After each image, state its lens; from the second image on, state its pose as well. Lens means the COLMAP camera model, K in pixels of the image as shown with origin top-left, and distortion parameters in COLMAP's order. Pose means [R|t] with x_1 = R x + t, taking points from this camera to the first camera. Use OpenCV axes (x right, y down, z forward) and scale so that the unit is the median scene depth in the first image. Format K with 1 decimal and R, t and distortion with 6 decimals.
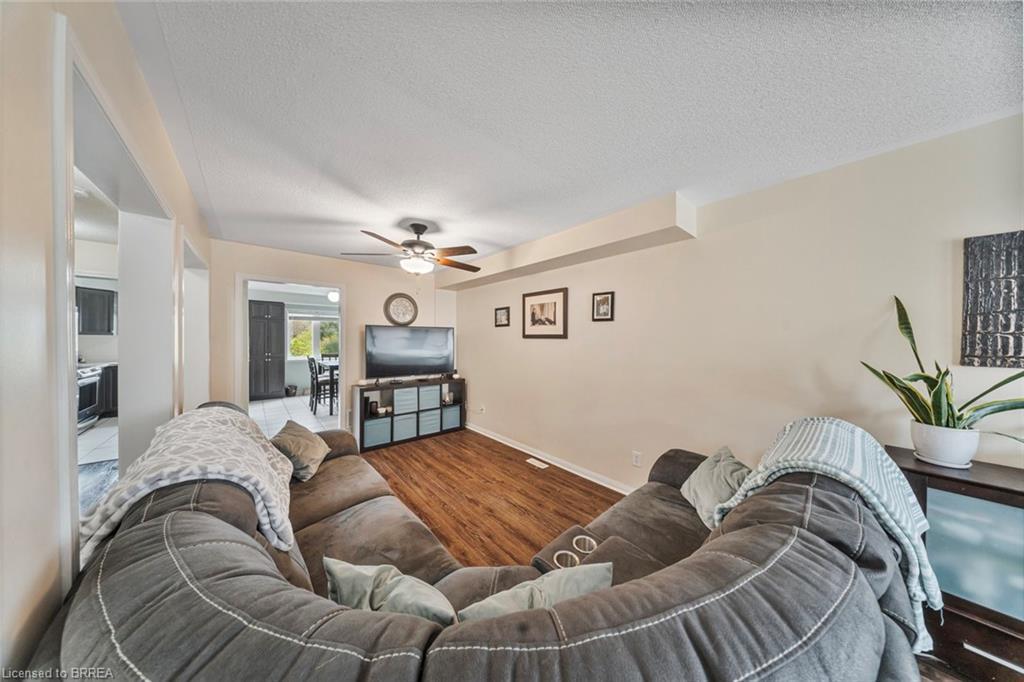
lens RADIAL K [[302.6, 0, 514.6], [0, 302.6, 338.9], [0, 0, 1]] dist [0.000884, -0.000017]
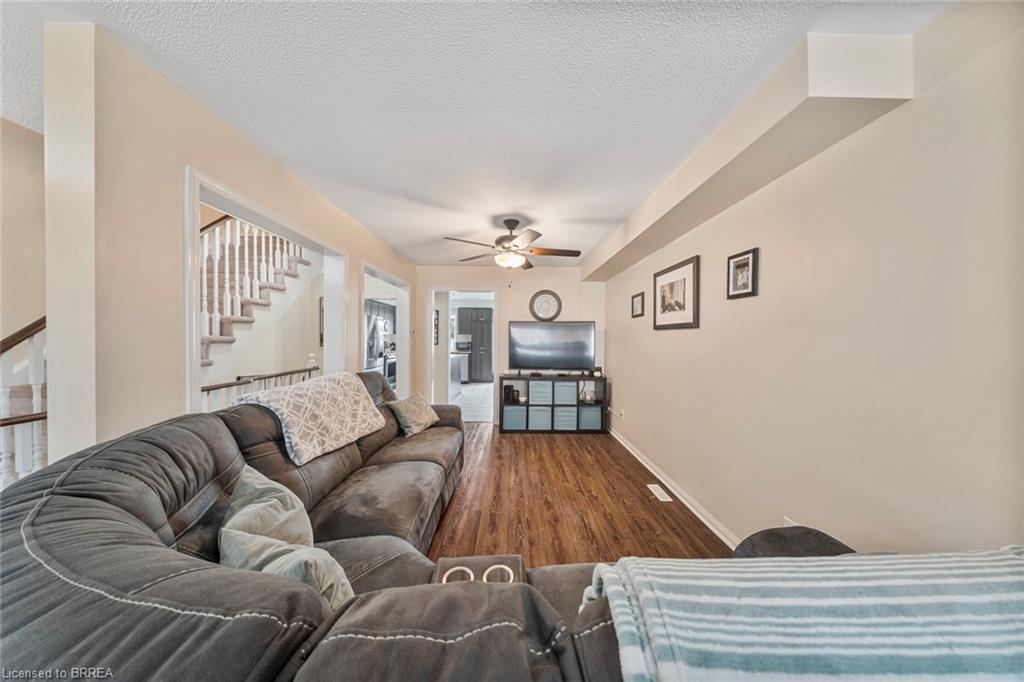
lens RADIAL K [[308.6, 0, 512.0], [0, 308.6, 341.0], [0, 0, 1]] dist [0.000721, 0.000016]
pose [[0.747435, 0.004315, -0.664321, 0.287590], [-0.001580, 0.999988, 0.004718, 0.023266], [0.664333, -0.002477, 0.747433, 0.157732]]
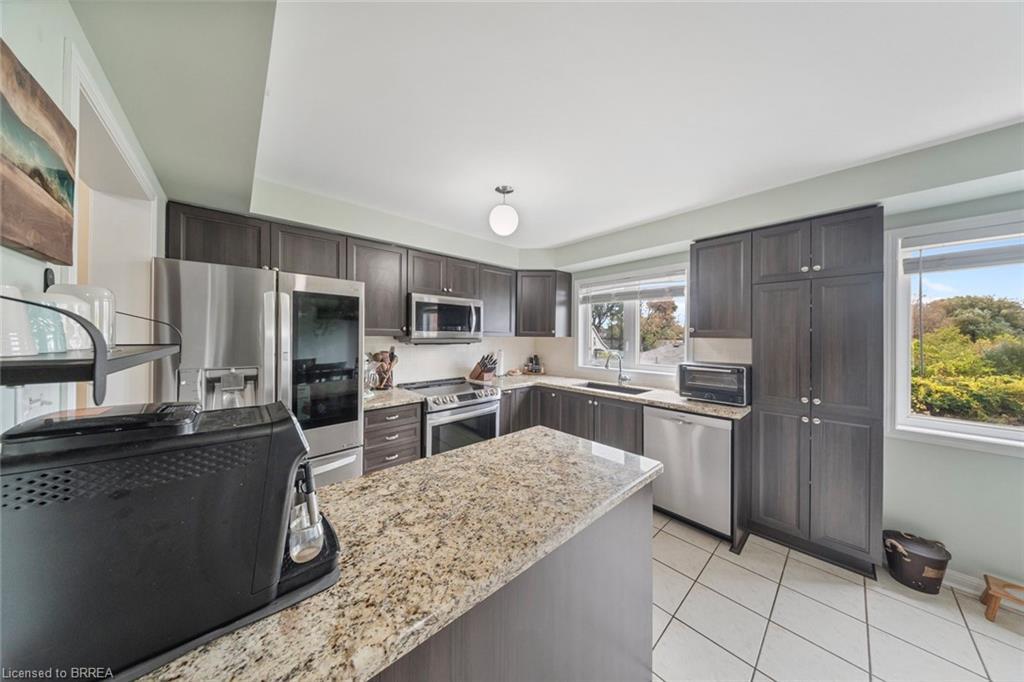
lens RADIAL K [[302.6, 0, 514.6], [0, 302.6, 338.9], [0, 0, 1]] dist [0.000884, -0.000017]
pose [[0.009162, -0.000768, -0.999958, -0.903365], [-0.006796, 0.999977, -0.000830, -0.009084], [0.999935, 0.006803, 0.009157, 1.226060]]
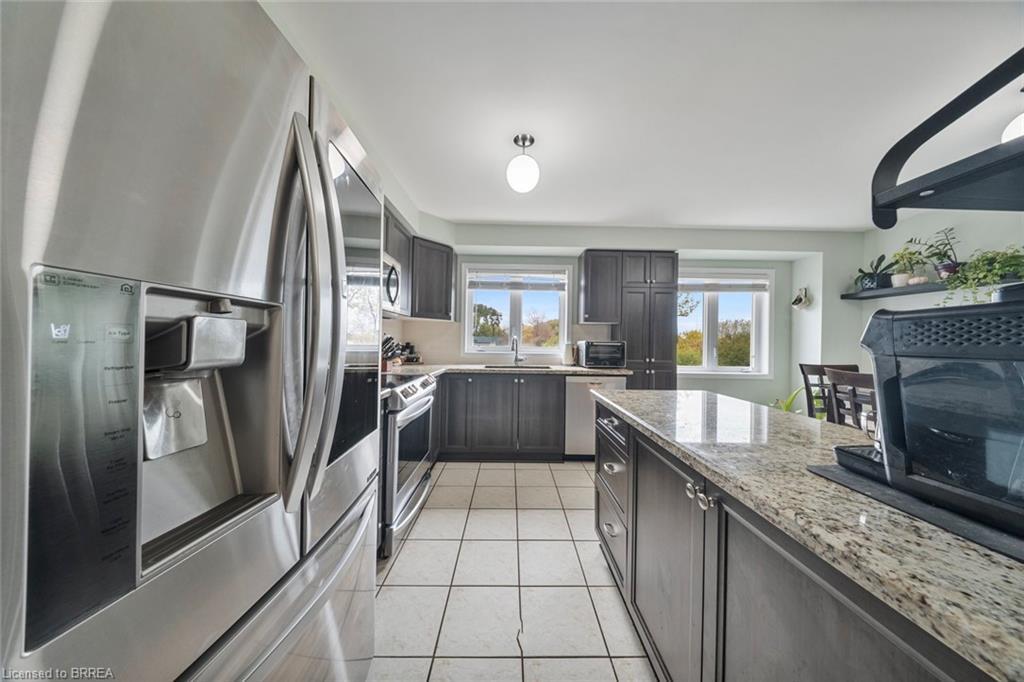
lens RADIAL K [[308.6, 0, 512.0], [0, 308.6, 341.0], [0, 0, 1]] dist [0.000721, 0.000016]
pose [[0.751404, -0.000756, -0.659842, -1.115581], [-0.008051, 0.999914, -0.010314, 0.046811], [0.659793, 0.013063, 0.751334, 0.835534]]
